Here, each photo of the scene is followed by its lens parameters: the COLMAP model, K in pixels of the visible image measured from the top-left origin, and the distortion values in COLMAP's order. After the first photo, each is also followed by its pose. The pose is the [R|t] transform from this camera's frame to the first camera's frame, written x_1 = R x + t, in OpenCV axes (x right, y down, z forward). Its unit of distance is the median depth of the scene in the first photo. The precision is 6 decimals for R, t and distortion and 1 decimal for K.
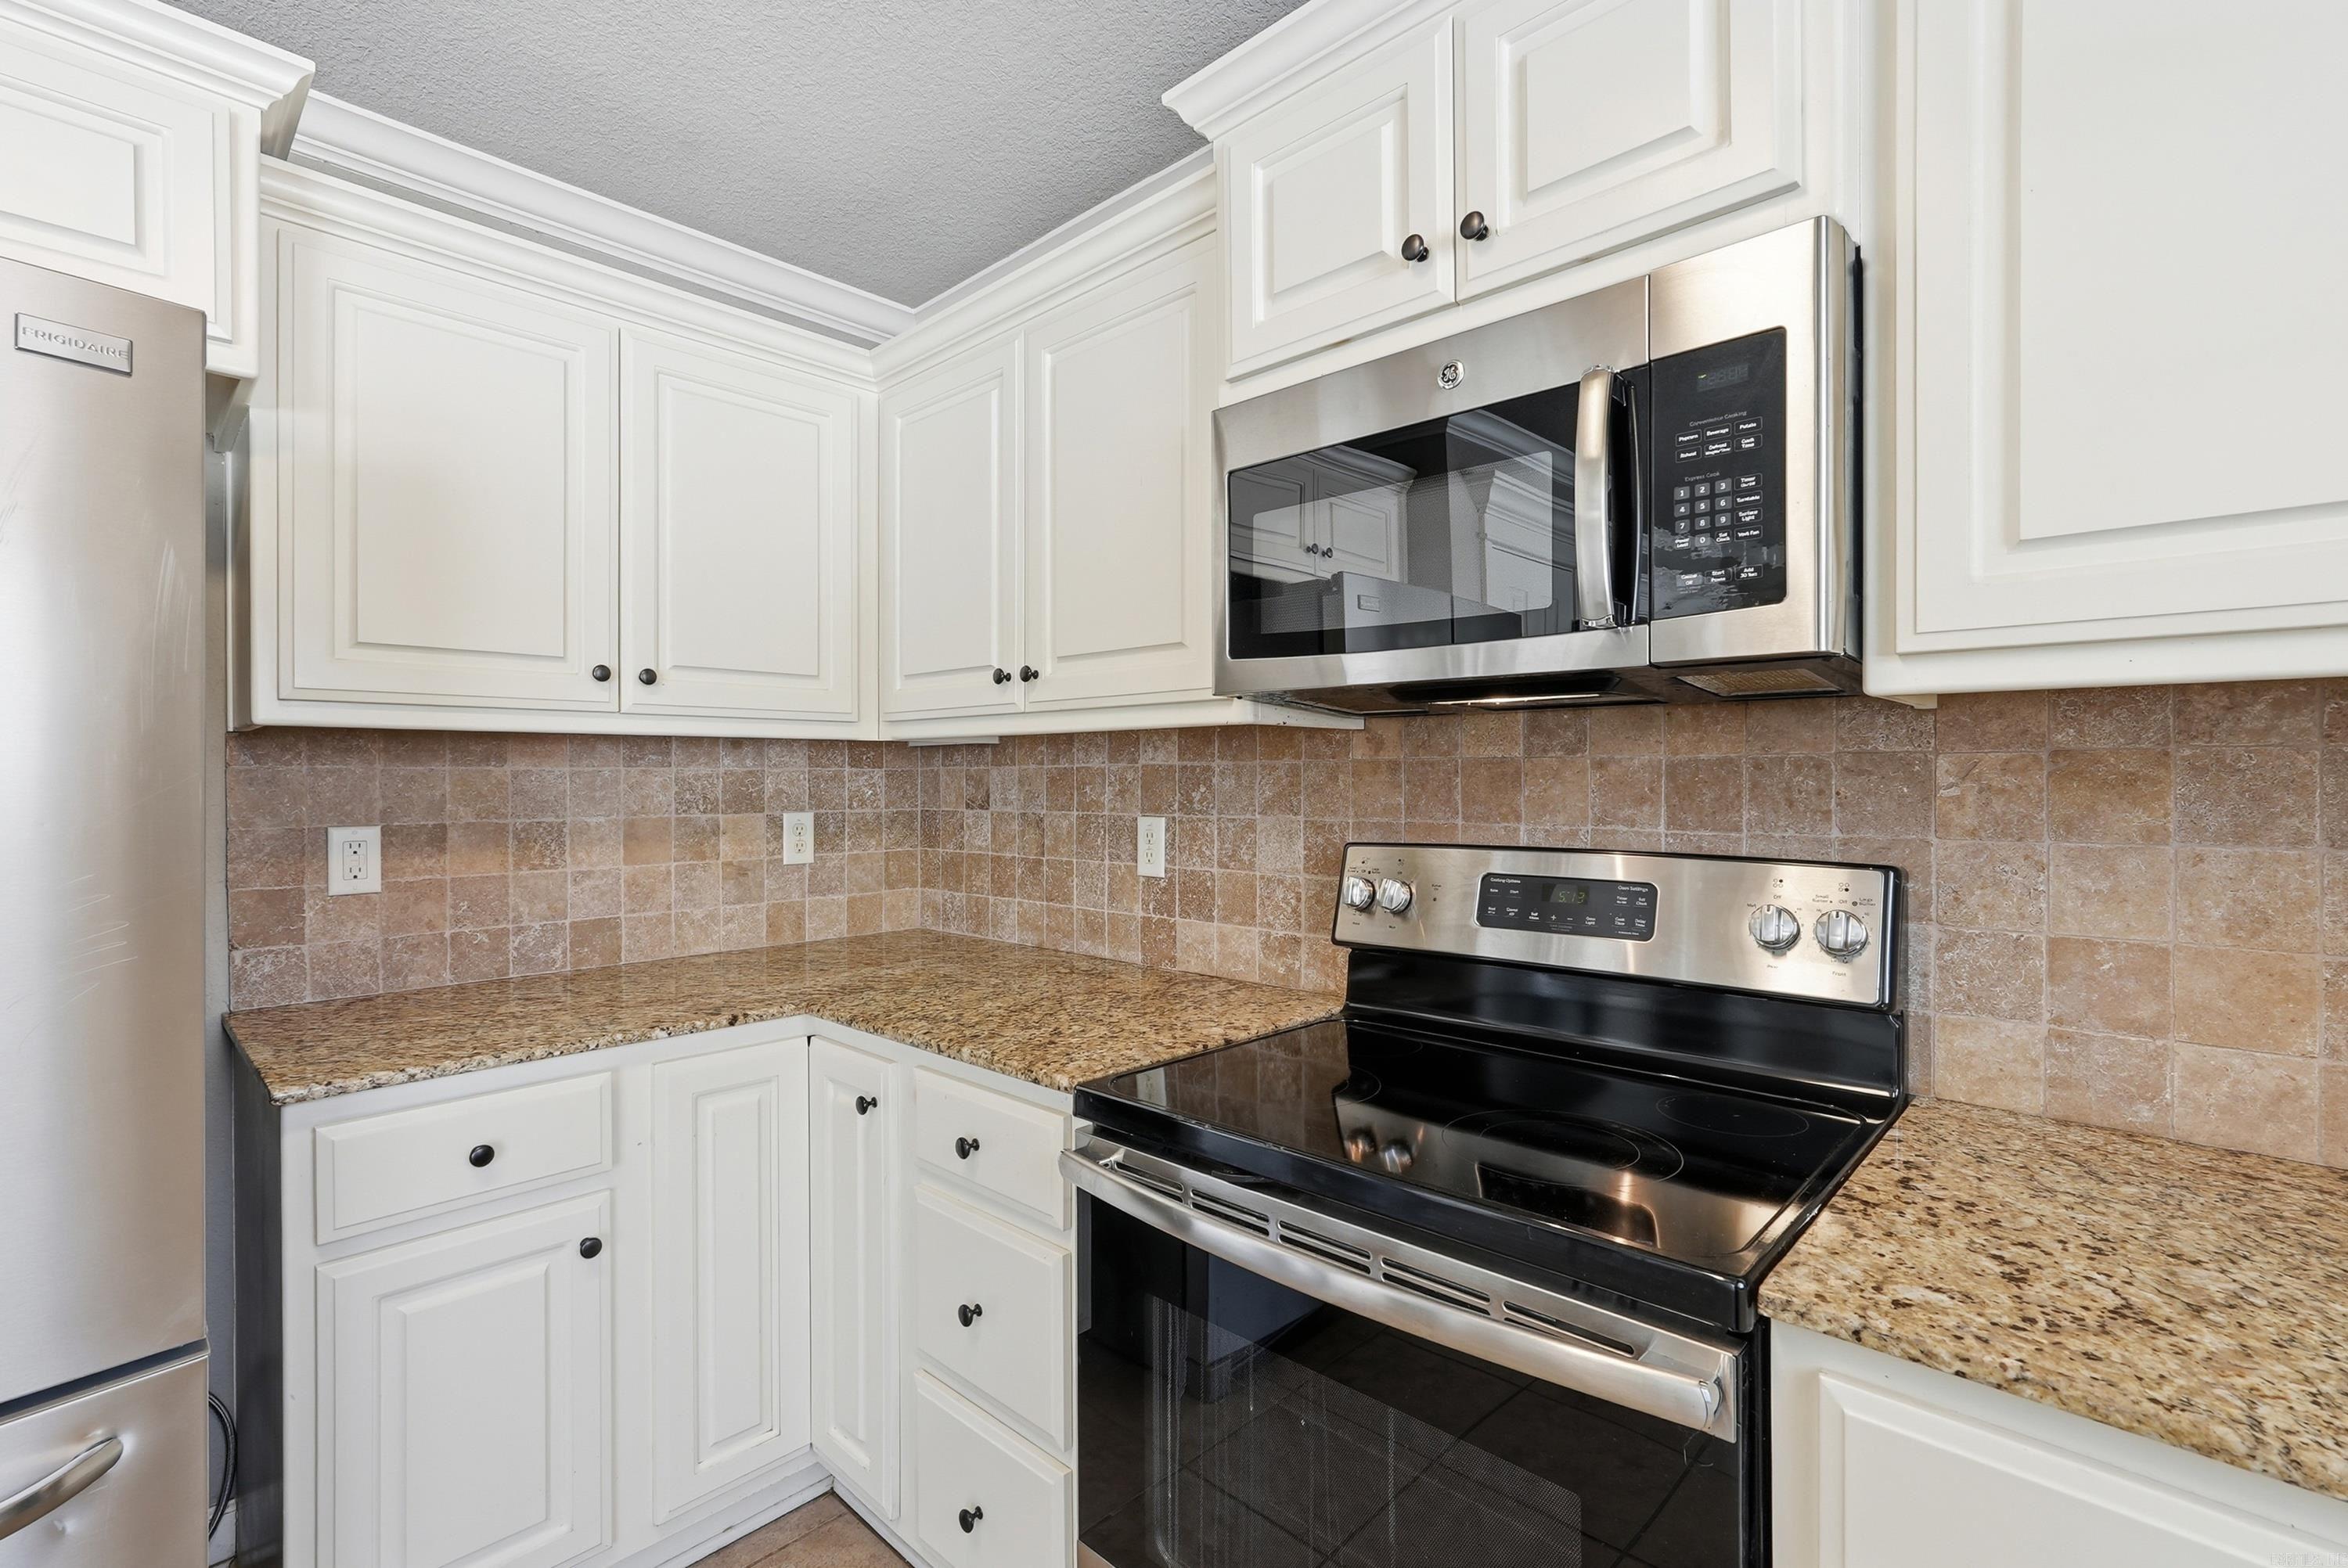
lens RADIAL K [[1050.3, 0, 1170.1], [0, 1050.3, 781.6], [0, 0, 1]] dist [-0.016221, 0.008125]
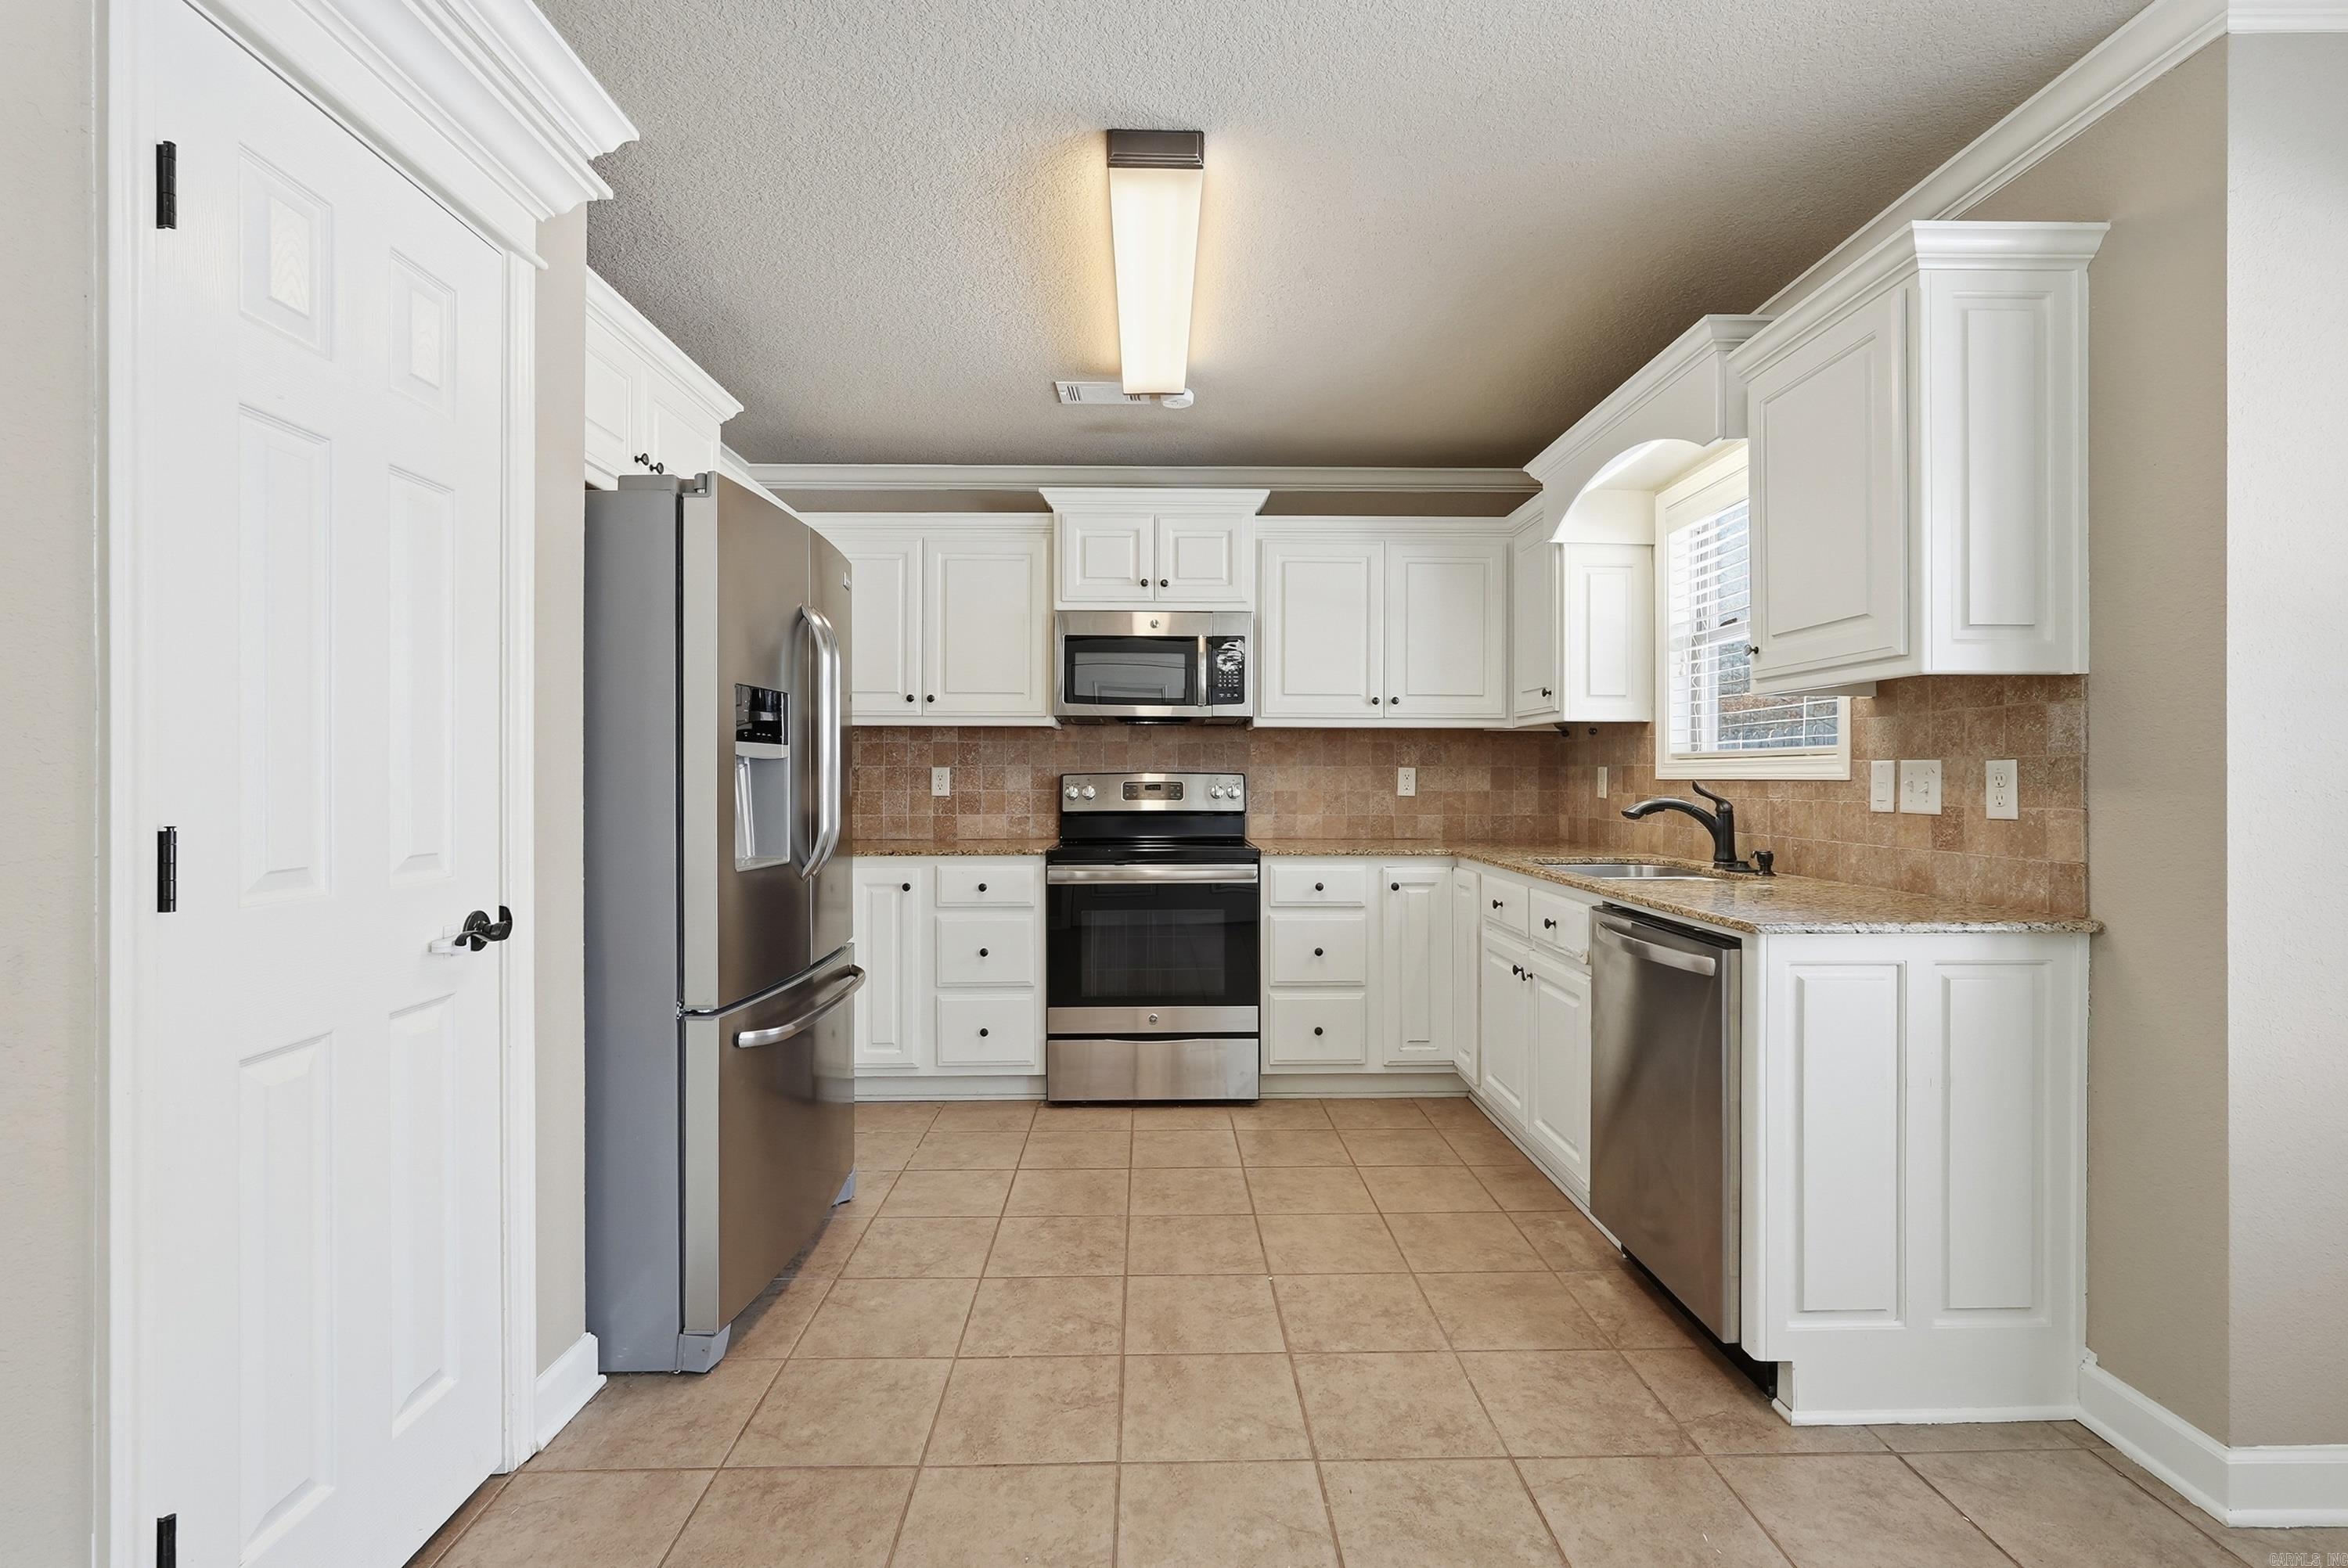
lens RADIAL K [[1050.3, 0, 1168.1], [0, 1050.3, 775.3], [0, 0, 1]] dist [-0.016221, 0.008125]
pose [[0.705819, 0.005450, 0.708371, -1.630754], [-0.000461, 0.999974, -0.007234, 0.089665], [-0.708392, 0.004779, 0.705803, -1.088258]]
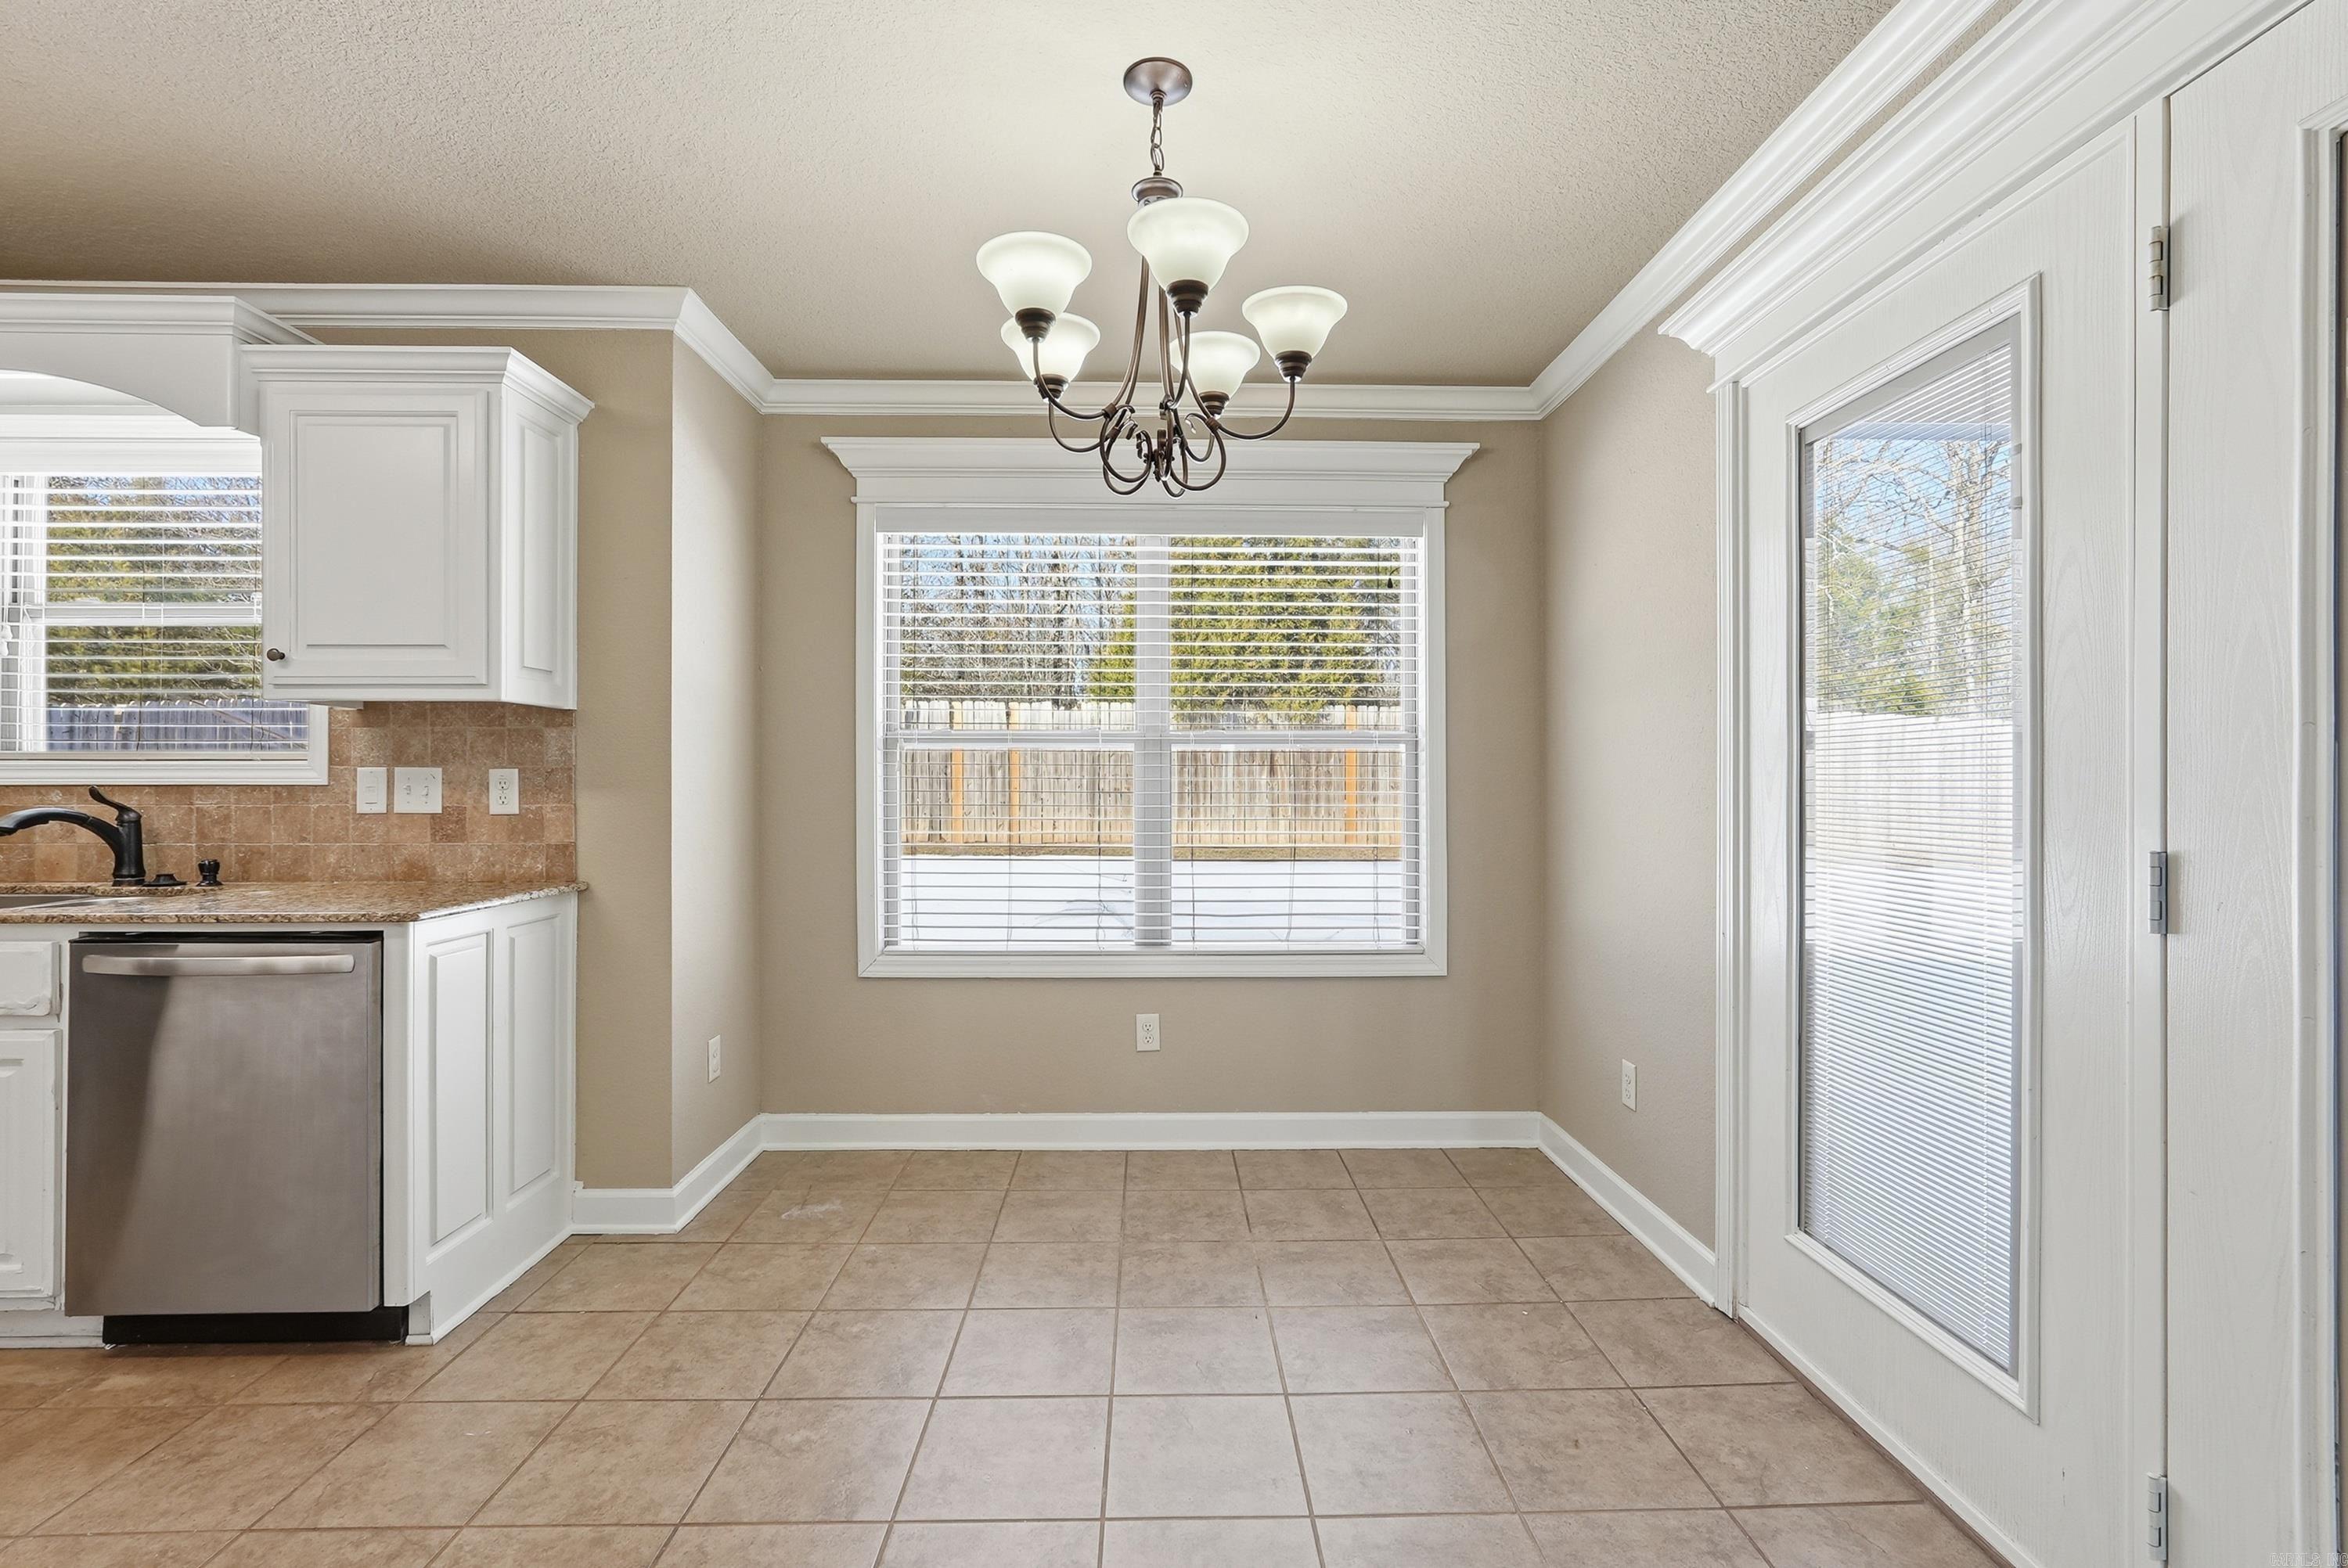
lens RADIAL K [[1050.3, 0, 1179.6], [0, 1050.3, 778.3], [0, 0, 1]] dist [-0.016221, 0.008125]
pose [[-0.712823, 0.005676, 0.701321, -1.967224], [0.006450, 0.999978, -0.001537, 0.085513], [-0.701314, 0.003428, -0.712844, -0.425257]]
